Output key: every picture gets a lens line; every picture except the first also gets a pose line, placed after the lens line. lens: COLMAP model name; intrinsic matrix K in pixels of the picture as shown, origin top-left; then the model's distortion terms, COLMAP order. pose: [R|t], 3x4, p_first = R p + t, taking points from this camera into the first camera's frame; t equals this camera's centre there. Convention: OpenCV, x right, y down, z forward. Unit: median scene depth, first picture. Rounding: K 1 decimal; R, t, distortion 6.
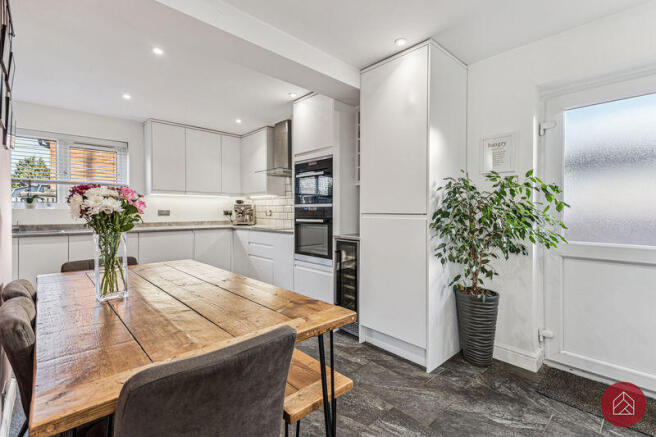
lens RADIAL K [[300.3, 0, 333.9], [0, 300.3, 213.2], [0, 0, 1]] dist [0.003142, 0.000356]
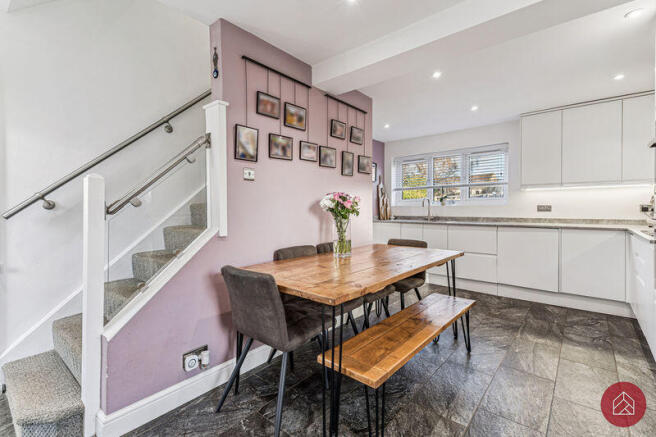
lens RADIAL K [[300.3, 0, 324.2], [0, 300.3, 207.9], [0, 0, 1]] dist [0.003142, 0.000356]
pose [[0.096937, -0.000722, -0.995290, 0.306279], [-0.001255, 0.999999, -0.000848, -0.000679], [0.995290, 0.001331, 0.096936, 0.236873]]
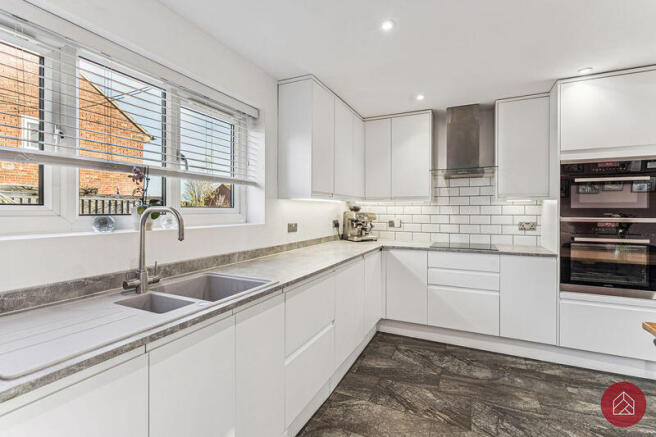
lens RADIAL K [[300.3, 0, 329.9], [0, 300.3, 211.9], [0, 0, 1]] dist [0.003142, 0.000356]
pose [[0.936995, -0.000747, 0.349342, -0.731792], [0.001676, 0.999996, -0.002359, -0.033374], [-0.349338, 0.002796, 0.936992, 0.392463]]
